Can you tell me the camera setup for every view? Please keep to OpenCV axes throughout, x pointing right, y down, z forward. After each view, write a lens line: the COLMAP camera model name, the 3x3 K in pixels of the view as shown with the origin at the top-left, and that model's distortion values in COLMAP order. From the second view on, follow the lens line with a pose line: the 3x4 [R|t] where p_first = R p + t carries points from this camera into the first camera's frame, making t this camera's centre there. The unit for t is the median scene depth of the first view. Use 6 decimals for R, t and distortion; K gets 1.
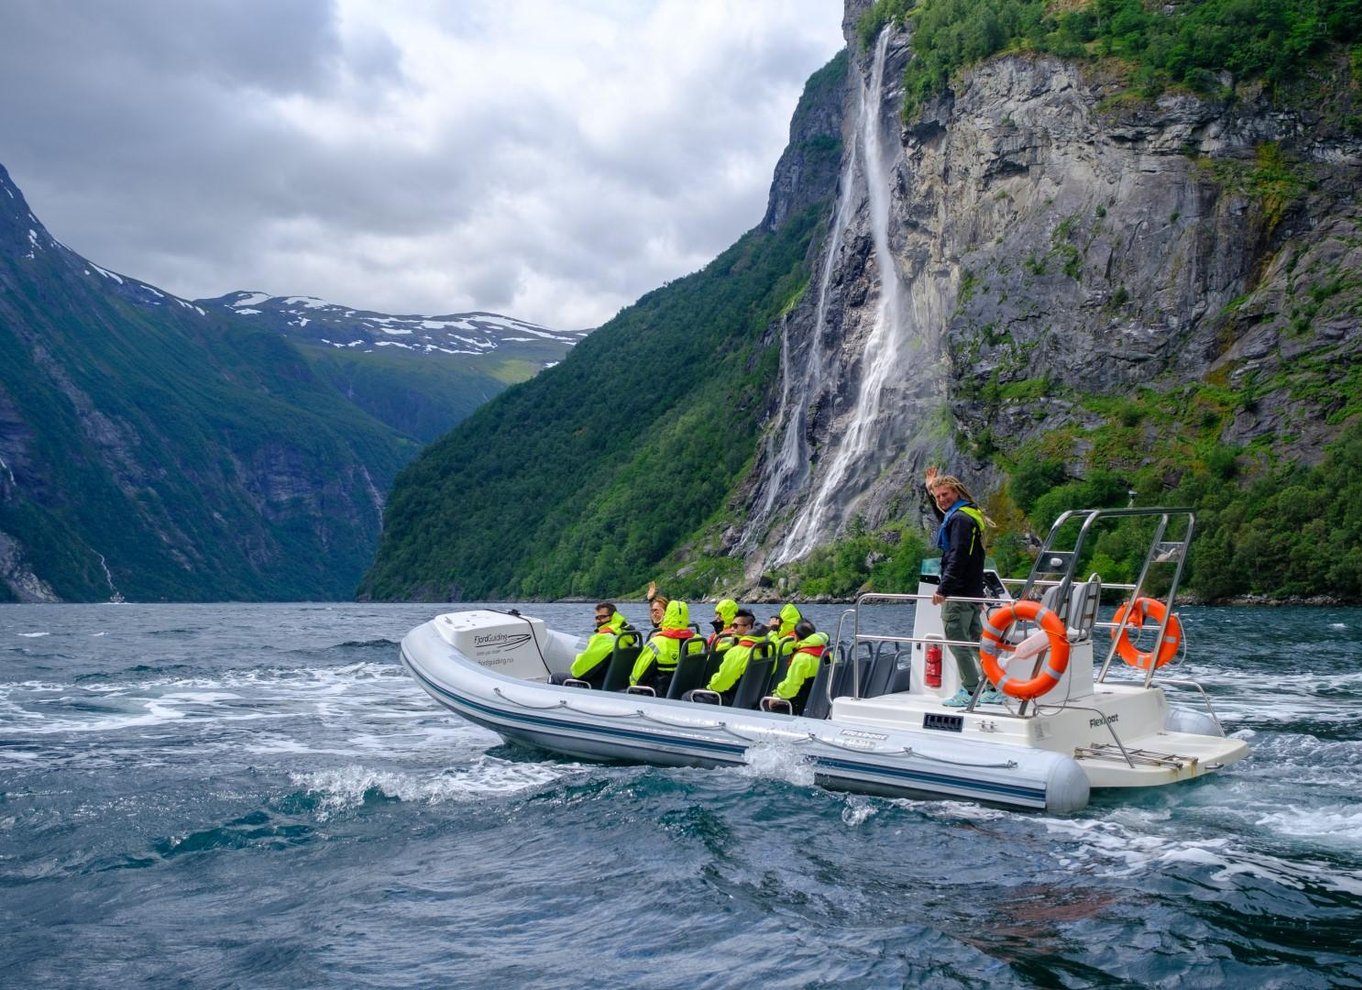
lens RADIAL K [[3703.9, 0, 681.0], [0, 3703.9, 495.0], [0, 0, 1]] dist [0.392855, -5.620055]
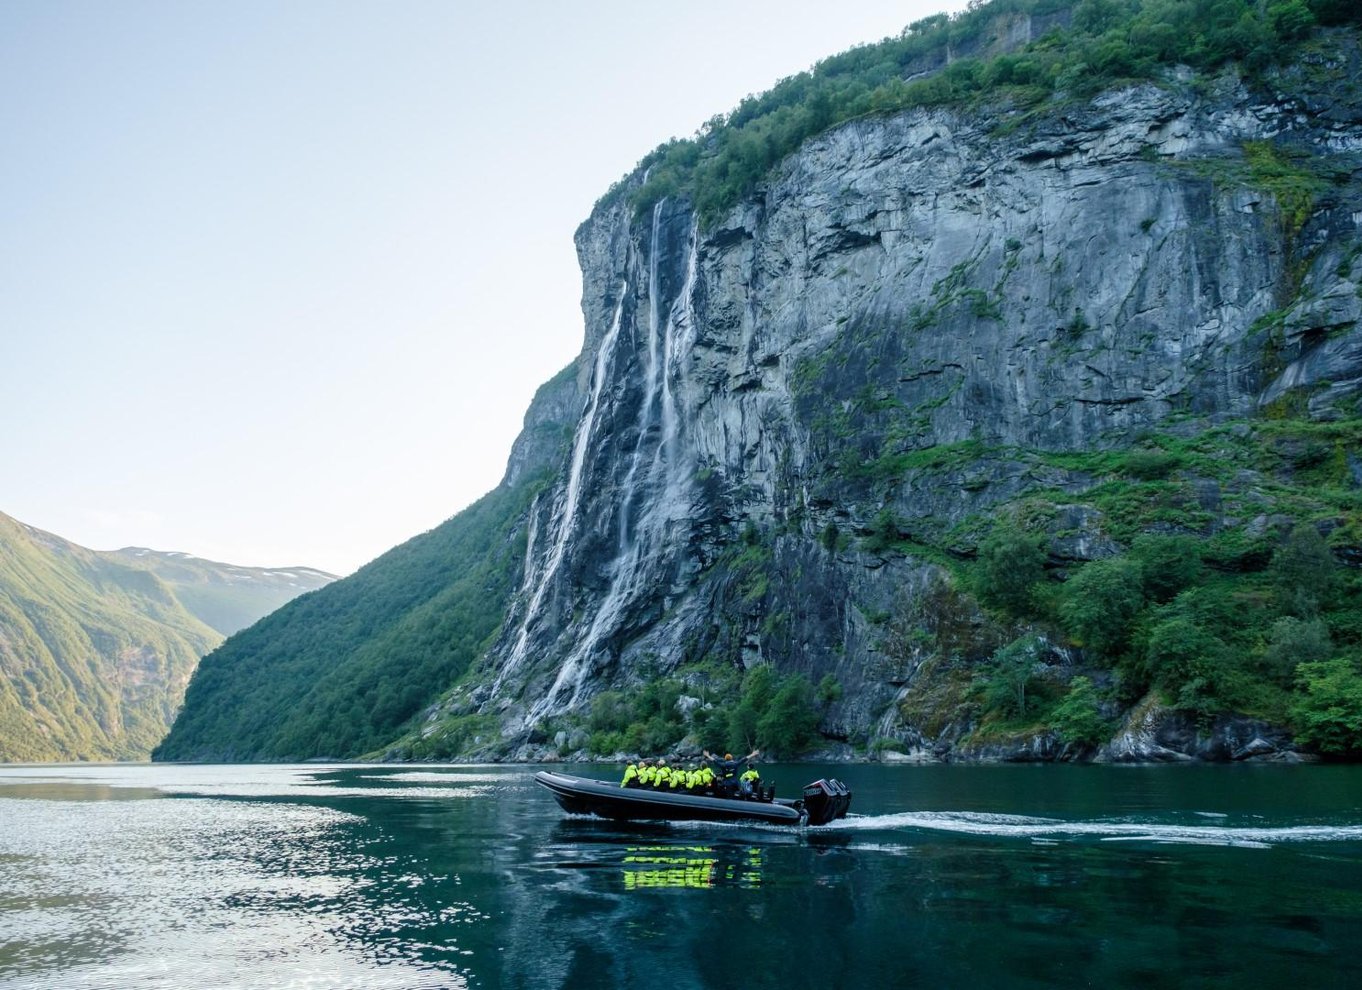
lens RADIAL K [[1076.9, 0, 752.2], [0, 1076.9, 476.0], [0, 0, 1]] dist [-0.023200, 0.003525]
pose [[0.959168, 0.058321, 0.276760, 0.000075], [0.004545, 0.975206, -0.221252, 0.020513], [-0.282802, 0.213476, 0.935121, 0.781945]]
